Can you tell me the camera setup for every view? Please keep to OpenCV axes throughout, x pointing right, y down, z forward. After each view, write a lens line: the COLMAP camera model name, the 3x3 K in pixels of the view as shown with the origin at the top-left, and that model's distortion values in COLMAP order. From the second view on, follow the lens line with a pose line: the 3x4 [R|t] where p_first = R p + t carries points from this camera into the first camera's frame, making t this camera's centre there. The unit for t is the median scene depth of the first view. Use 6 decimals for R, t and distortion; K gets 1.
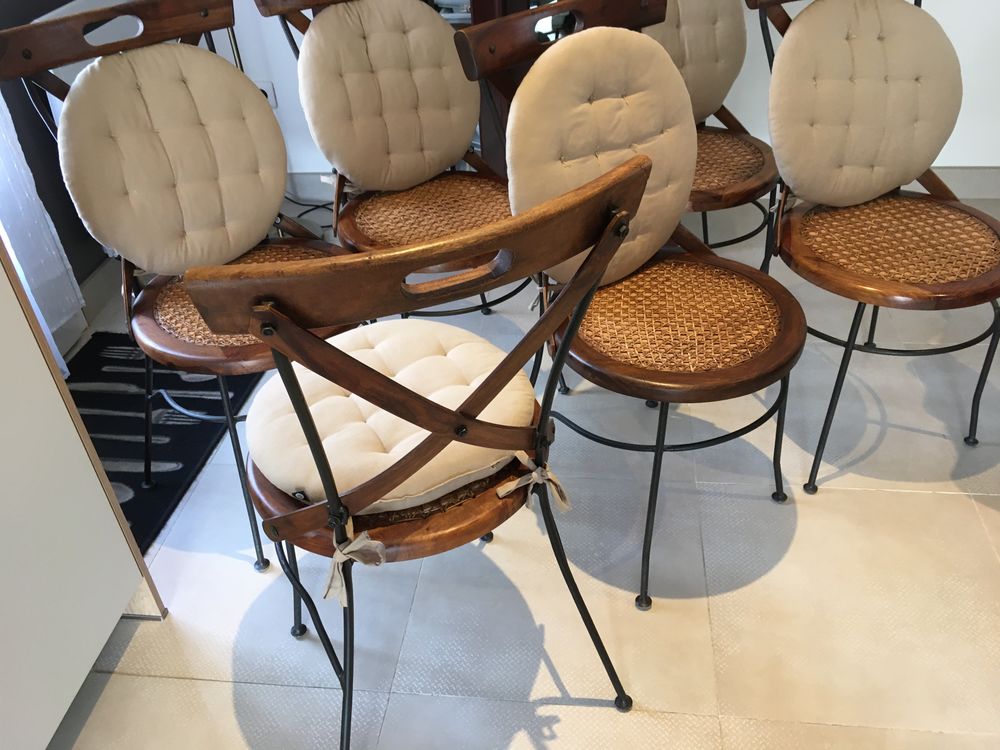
lens RADIAL K [[857.6, 0, 451.4], [0, 857.6, 429.2], [0, 0, 1]] dist [0.062562, -0.122826]
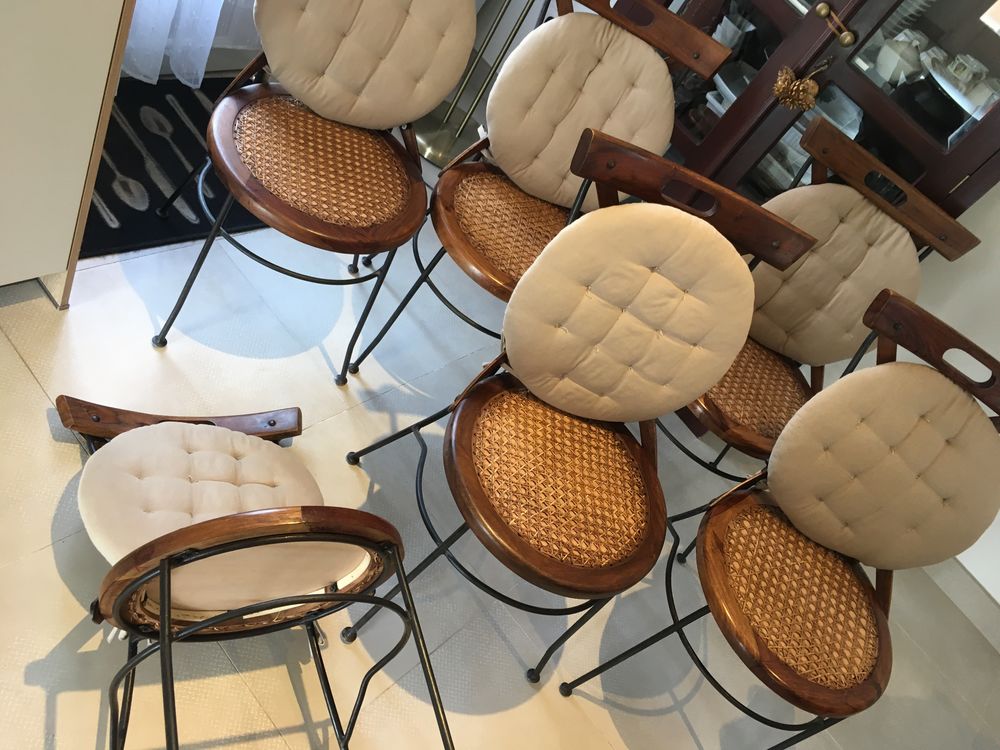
lens RADIAL K [[857.7, 0, 464.4], [0, 857.7, 372.8], [0, 0, 1]] dist [0.008215, 0.001268]
pose [[0.671682, 0.735500, -0.088790, 0.165390], [-0.730567, 0.677483, 0.085375, -0.194999], [0.122947, 0.007522, 0.992385, -0.010803]]
